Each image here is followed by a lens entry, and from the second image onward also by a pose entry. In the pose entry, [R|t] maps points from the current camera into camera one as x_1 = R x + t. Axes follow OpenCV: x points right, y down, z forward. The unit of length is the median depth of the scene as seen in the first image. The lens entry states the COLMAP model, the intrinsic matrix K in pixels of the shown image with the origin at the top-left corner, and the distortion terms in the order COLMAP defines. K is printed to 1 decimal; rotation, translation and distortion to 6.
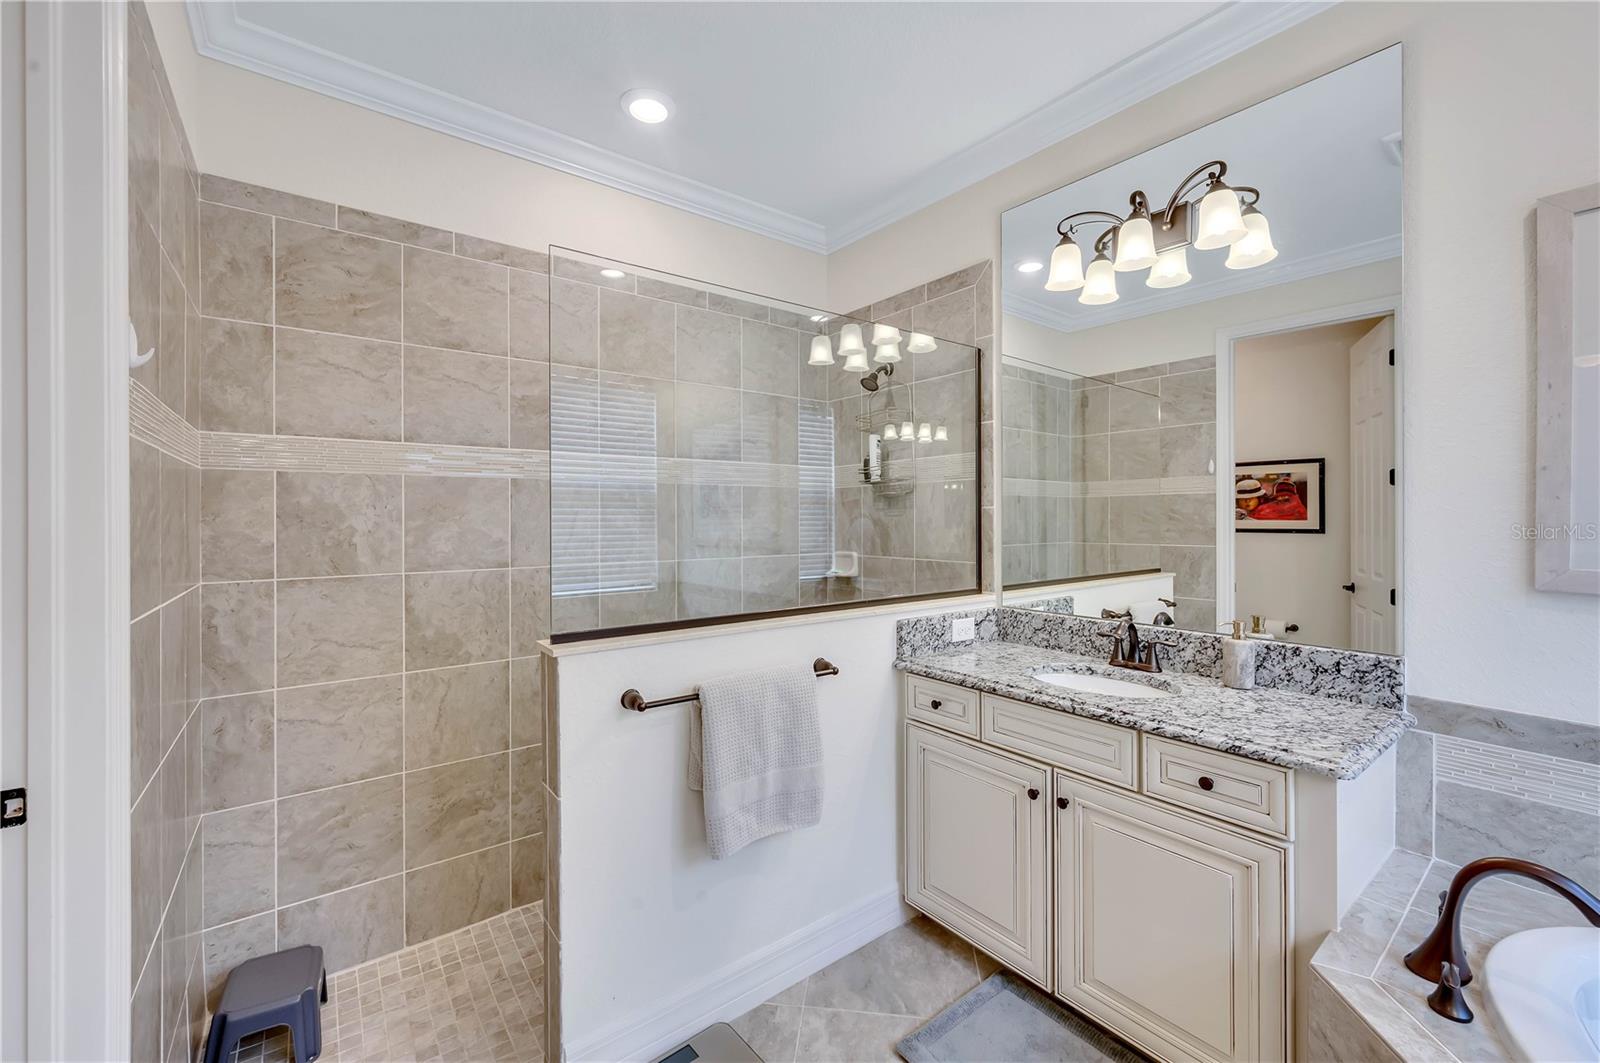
lens RADIAL K [[645.5, 0, 801.4], [0, 645.5, 511.9], [0, 0, 1]] dist [0.000095, 0.000066]
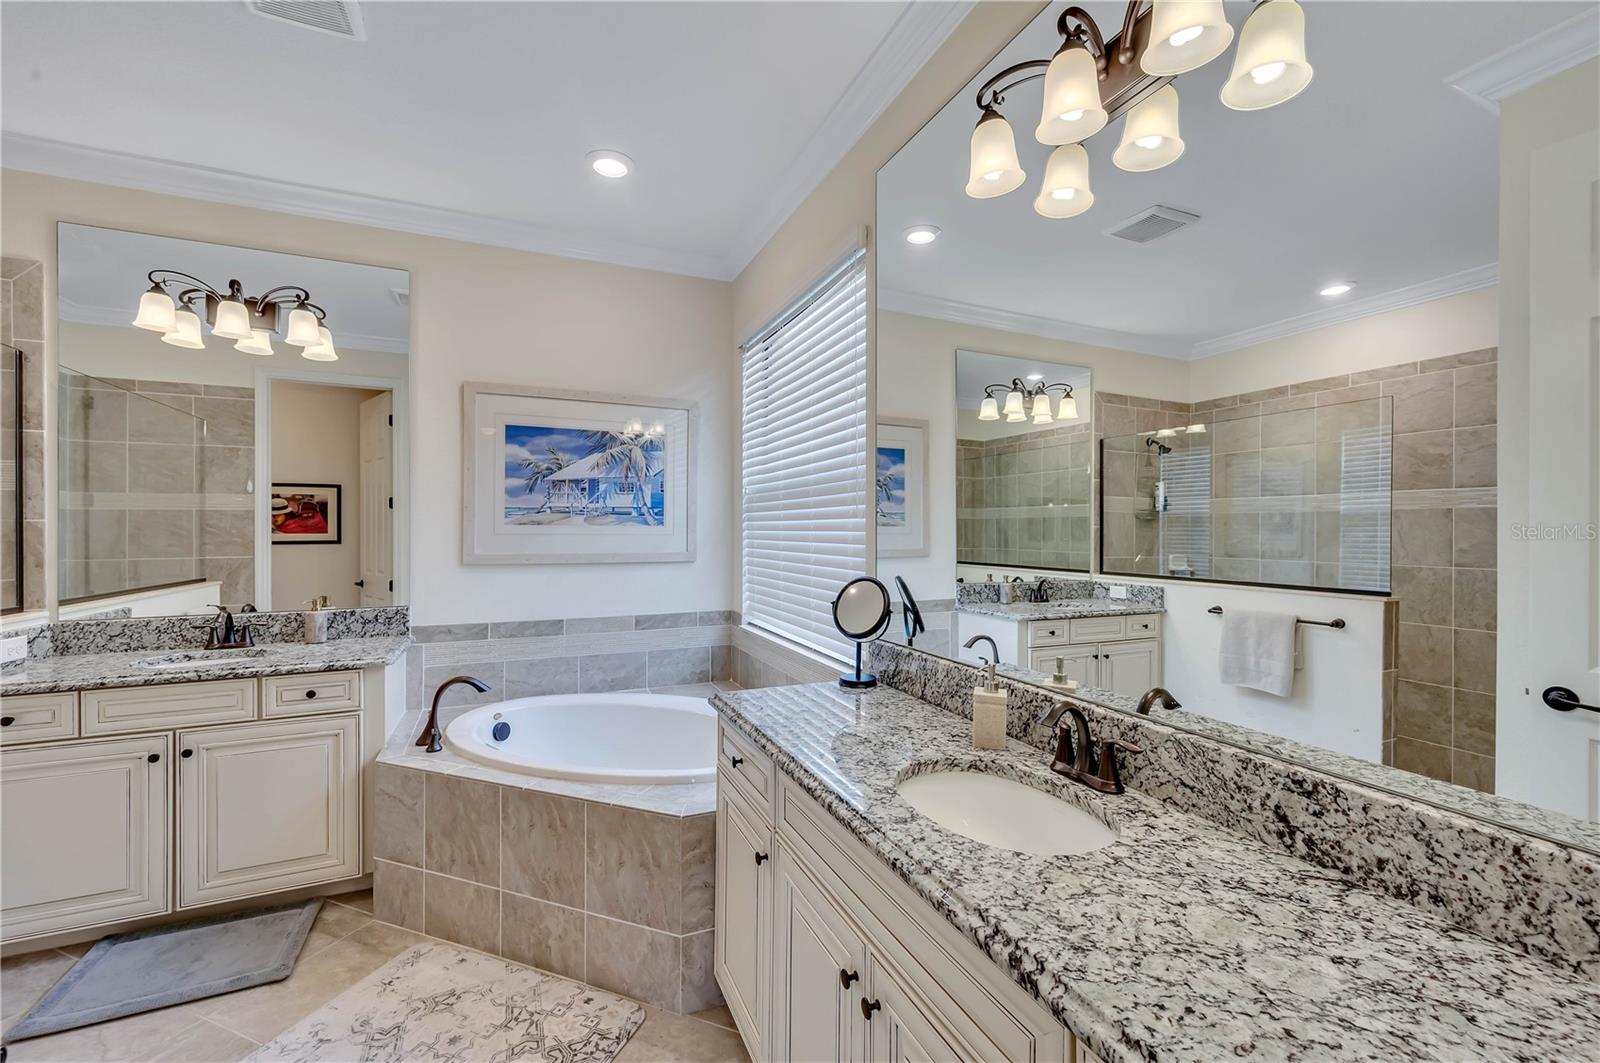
lens RADIAL K [[640.4, 0, 797.9], [0, 640.4, 534.1], [0, 0, 1]] dist [0.001741, 0.000271]
pose [[0.238484, -0.006338, 0.971126, -0.366458], [-0.005205, 0.999956, 0.007805, -0.000156], [-0.971133, -0.006916, 0.238440, -0.324115]]
